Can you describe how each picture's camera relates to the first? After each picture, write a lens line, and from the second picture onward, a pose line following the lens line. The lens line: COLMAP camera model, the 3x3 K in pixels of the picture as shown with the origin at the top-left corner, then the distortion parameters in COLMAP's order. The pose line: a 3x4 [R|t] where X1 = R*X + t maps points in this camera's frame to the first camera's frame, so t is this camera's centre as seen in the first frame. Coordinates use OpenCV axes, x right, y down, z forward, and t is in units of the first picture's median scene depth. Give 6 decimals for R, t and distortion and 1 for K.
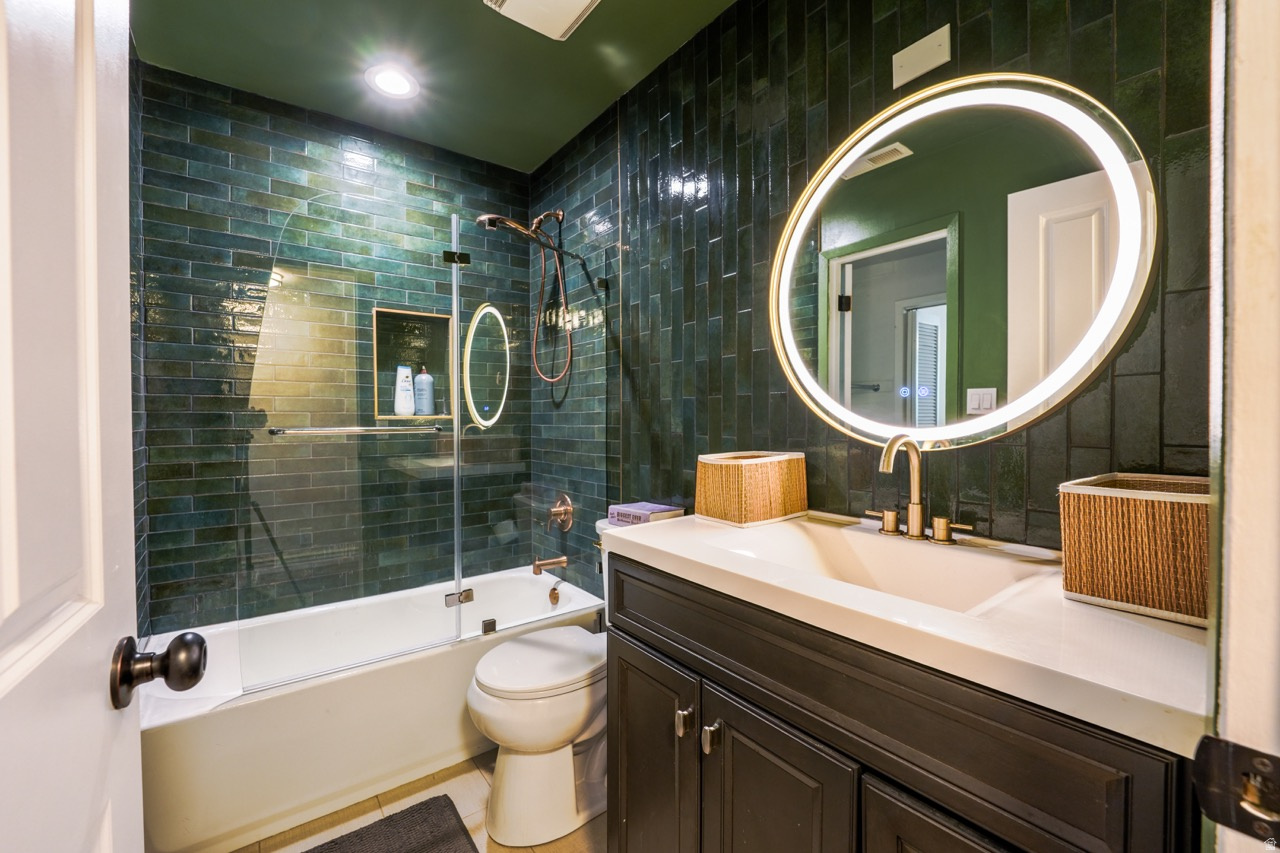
lens RADIAL K [[537.5, 0, 640.7], [0, 537.5, 421.8], [0, 0, 1]] dist [-0.000184, -0.000667]
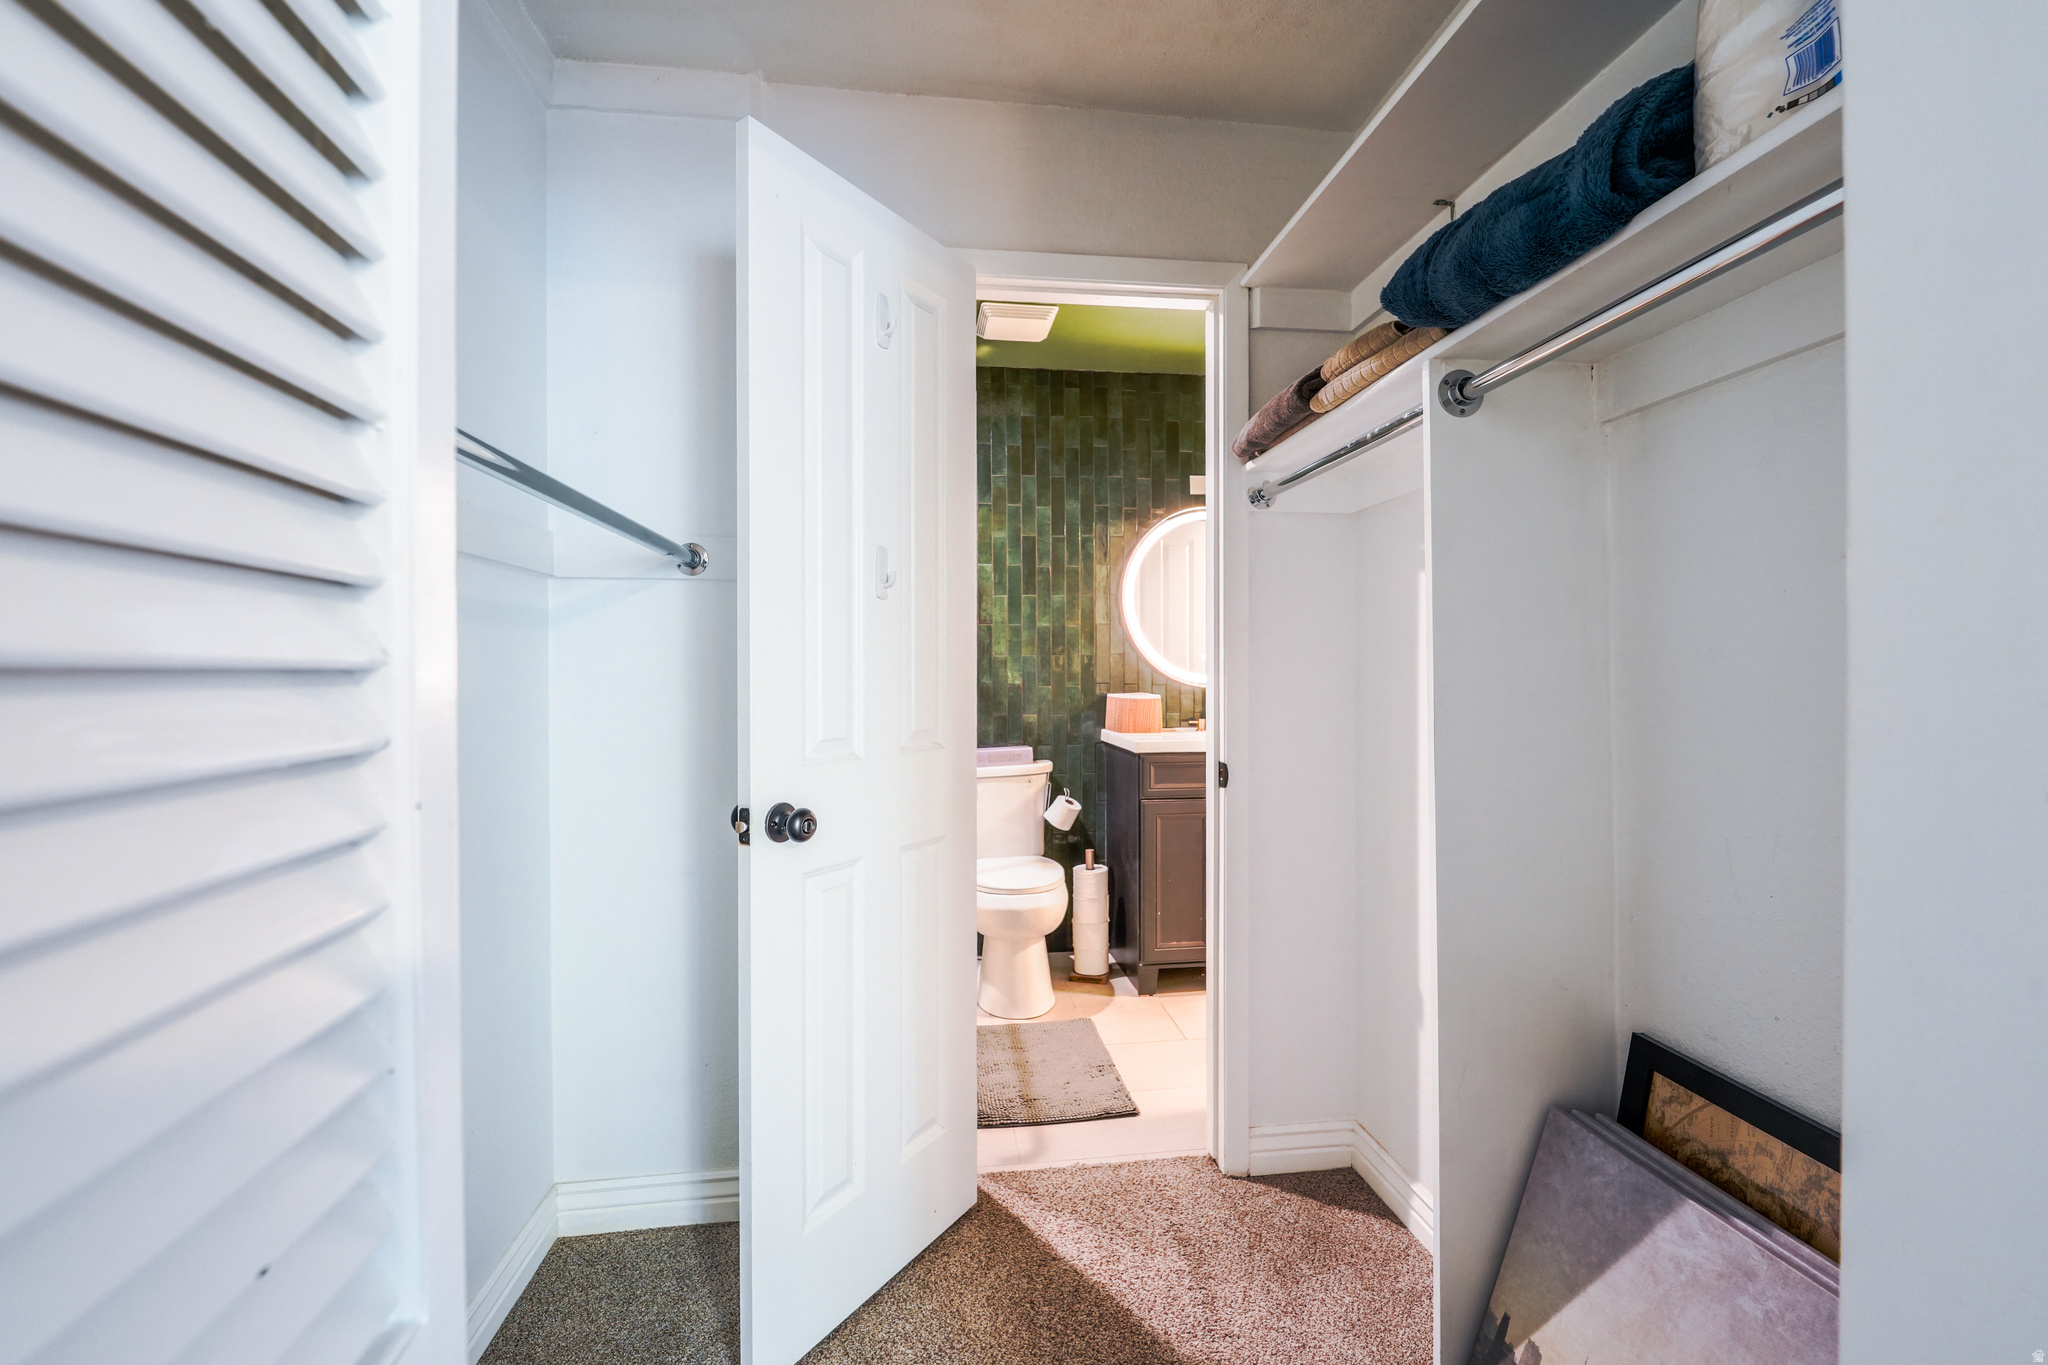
lens RADIAL K [[860.0, 0, 1028.0], [0, 860.0, 680.4], [0, 0, 1]] dist [-0.000184, -0.000667]
pose [[0.487475, -0.010010, 0.873080, -1.799447], [0.017526, 0.999845, 0.001678, 0.010552], [-0.872961, 0.014483, 0.487575, 0.036103]]
